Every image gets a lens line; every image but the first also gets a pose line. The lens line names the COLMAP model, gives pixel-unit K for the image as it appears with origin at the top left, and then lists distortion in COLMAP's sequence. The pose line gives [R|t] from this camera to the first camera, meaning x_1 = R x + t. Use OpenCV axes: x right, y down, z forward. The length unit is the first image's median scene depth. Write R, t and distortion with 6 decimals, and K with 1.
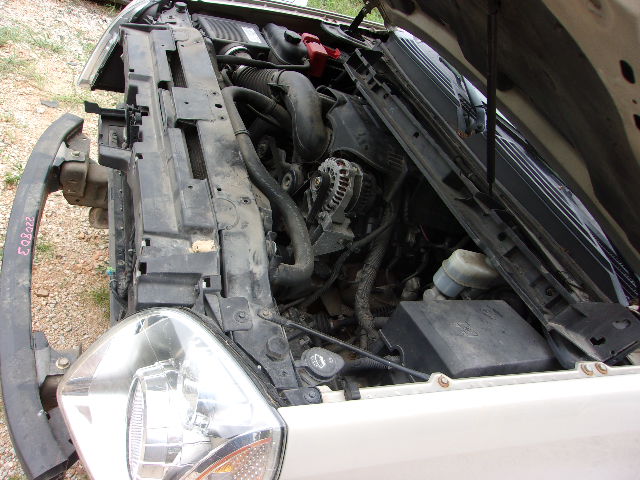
lens RADIAL K [[503.3, 0, 317.1], [0, 503.3, 237.4], [0, 0, 1]] dist [0.001736, 0.000304]
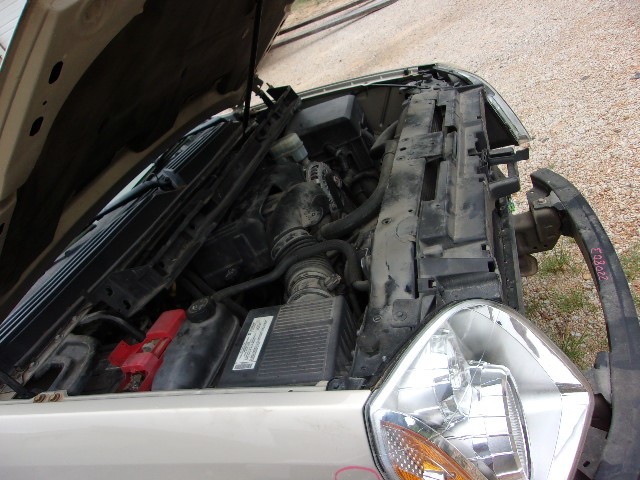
lens RADIAL K [[503.3, 0, 317.1], [0, 503.3, 237.4], [0, 0, 1]] dist [0.001736, 0.000304]
pose [[-0.856460, -0.263200, 0.444074, -0.496511], [0.387202, 0.241376, 0.889838, -1.098122], [-0.341394, 0.934057, -0.104817, 1.185229]]
